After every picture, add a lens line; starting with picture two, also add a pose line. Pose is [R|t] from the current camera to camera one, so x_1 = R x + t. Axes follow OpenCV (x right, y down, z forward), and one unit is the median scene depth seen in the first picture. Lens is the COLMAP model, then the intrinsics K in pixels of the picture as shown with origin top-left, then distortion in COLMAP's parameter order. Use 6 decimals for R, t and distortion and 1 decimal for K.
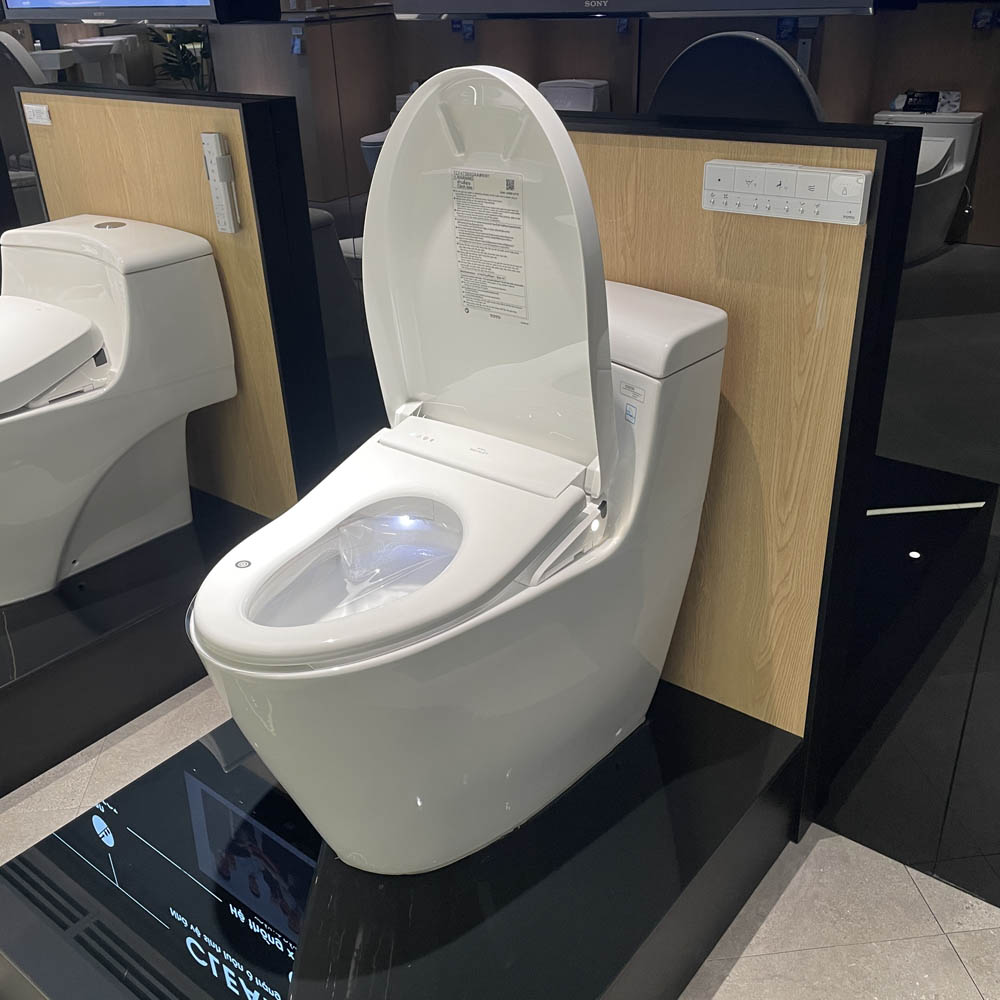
lens RADIAL K [[1012.9, 0, 511.7], [0, 1012.9, 514.3], [0, 0, 1]] dist [0.013821, 0.000000]
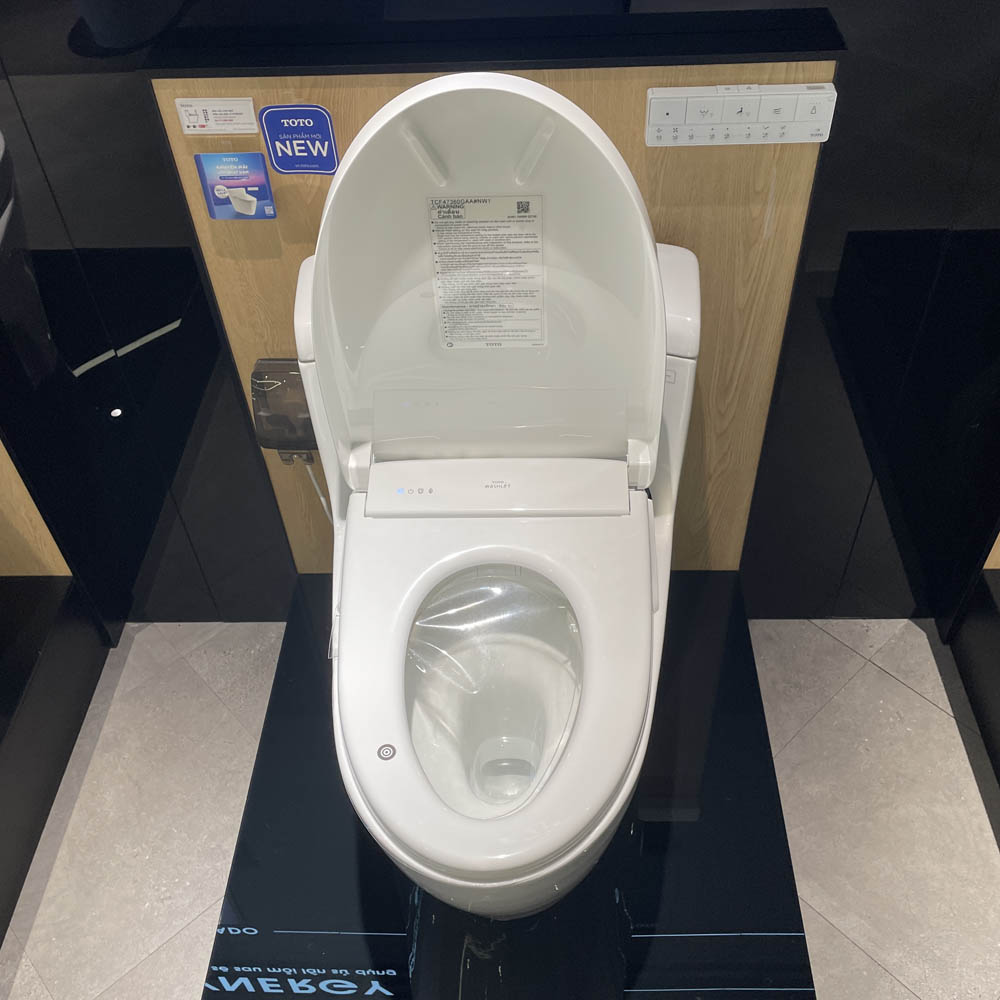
lens RADIAL K [[1012.9, 0, 519.4], [0, 1012.9, 512.3], [0, 0, 1]] dist [0.013821, 0.000000]
pose [[0.797703, -0.431348, 0.421436, -0.414518], [0.286249, 0.885931, 0.364948, -0.372769], [-0.530783, -0.170484, 0.830183, 0.263660]]
